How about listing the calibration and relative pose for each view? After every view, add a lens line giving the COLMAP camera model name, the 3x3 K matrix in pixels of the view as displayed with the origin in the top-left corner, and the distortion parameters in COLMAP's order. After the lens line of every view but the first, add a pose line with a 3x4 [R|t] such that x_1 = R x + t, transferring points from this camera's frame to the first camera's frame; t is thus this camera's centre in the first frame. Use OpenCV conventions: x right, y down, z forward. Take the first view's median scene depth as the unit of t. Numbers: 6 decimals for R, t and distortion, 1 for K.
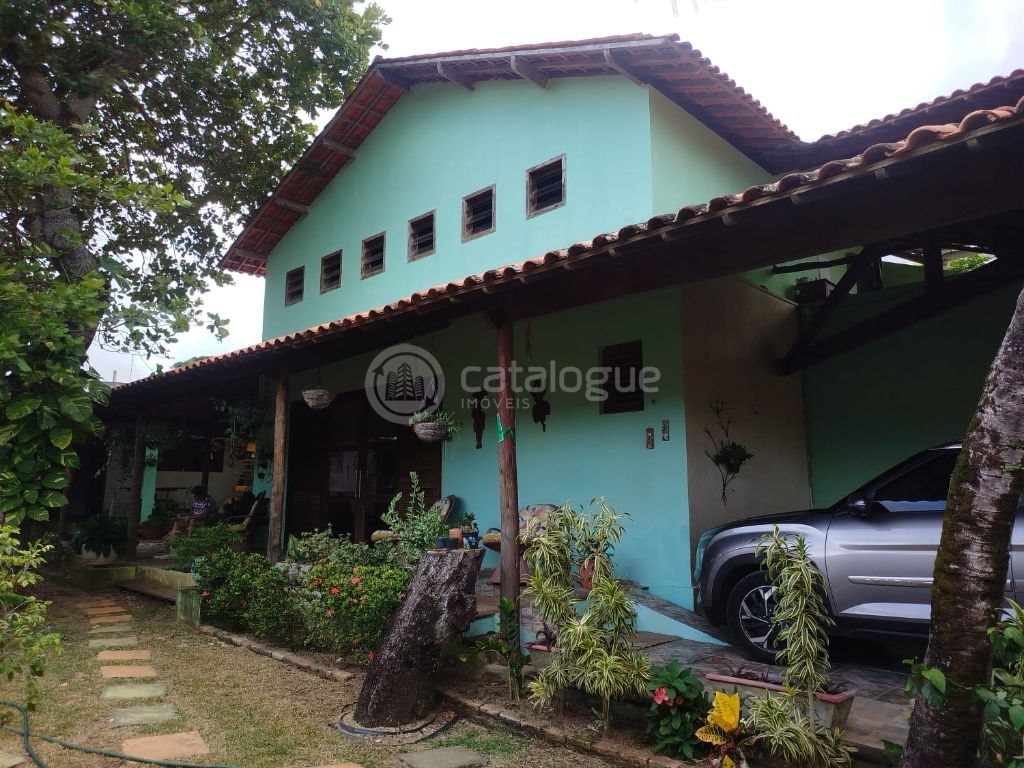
lens RADIAL K [[715.5, 0, 515.7], [0, 715.5, 382.0], [0, 0, 1]] dist [0.003581, 0.000927]
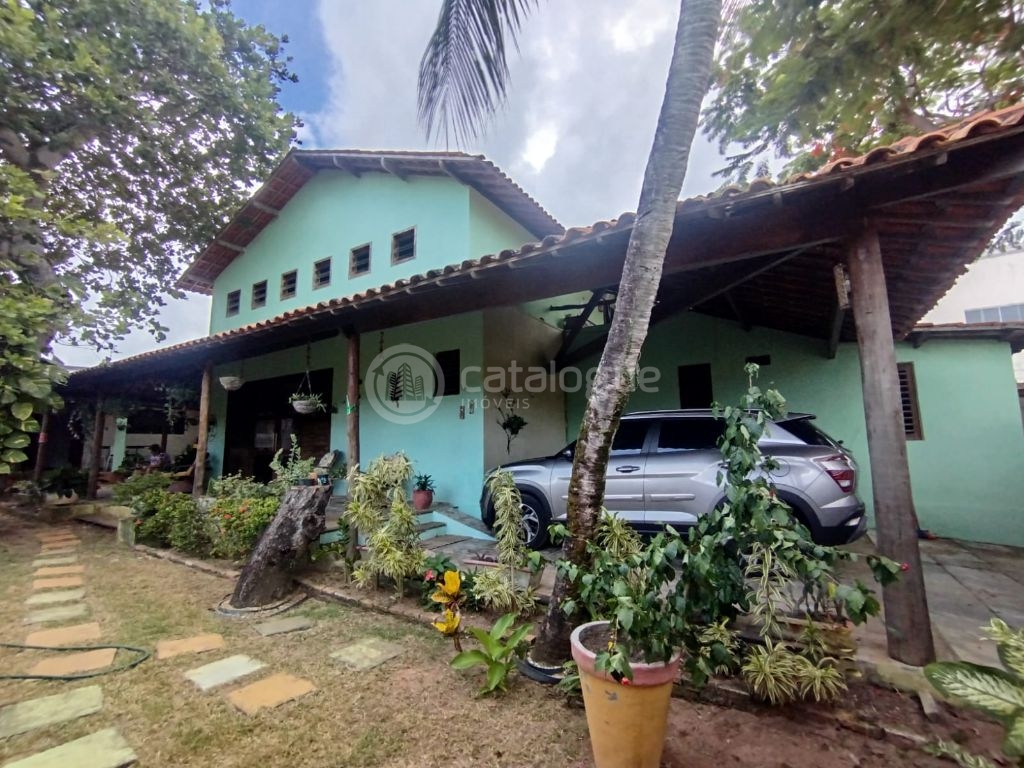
lens RADIAL K [[464.6, 0, 512.0], [0, 464.6, 384.0], [0, 0, 1]] dist [-0.044897, 0.027453]
pose [[0.977954, 0.016511, 0.208166, 0.080188], [-0.020517, 0.999643, 0.017101, -0.002296], [-0.207810, -0.020995, 0.977944, -0.011955]]
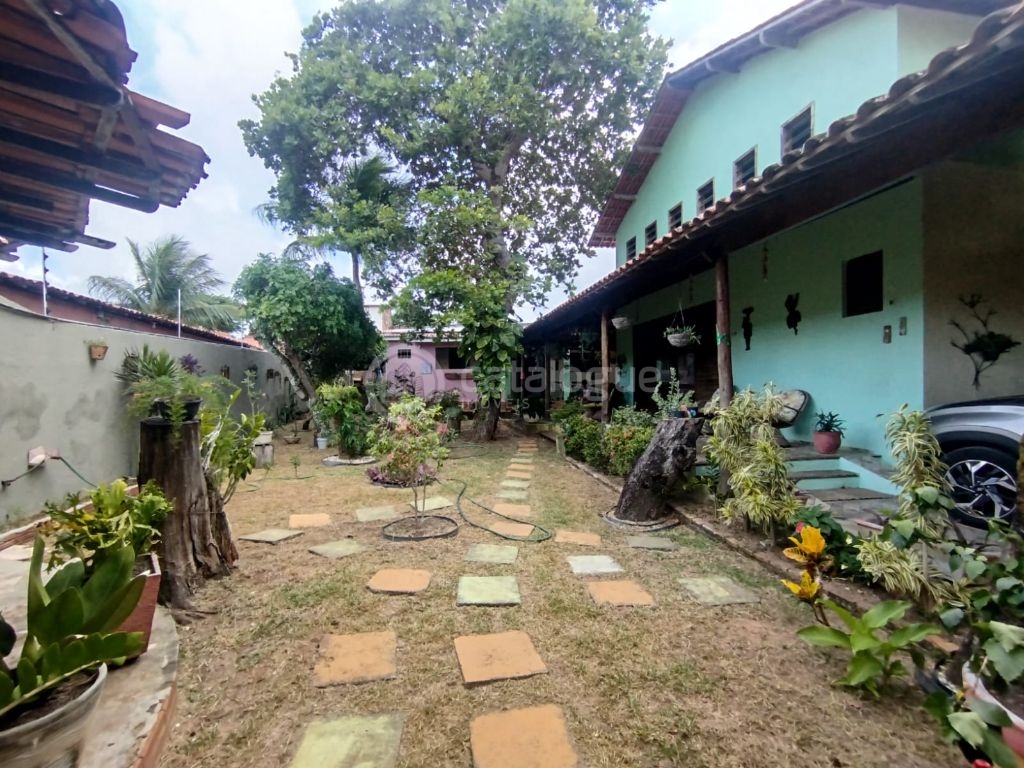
lens RADIAL K [[469.9, 0, 512.0], [0, 469.9, 384.0], [0, 0, 1]] dist [-0.042134, 0.029352]
pose [[0.802683, -0.008380, -0.596347, 0.142670], [0.098515, 0.988029, 0.118717, 0.008462], [0.588213, -0.154041, 0.793900, 0.018002]]
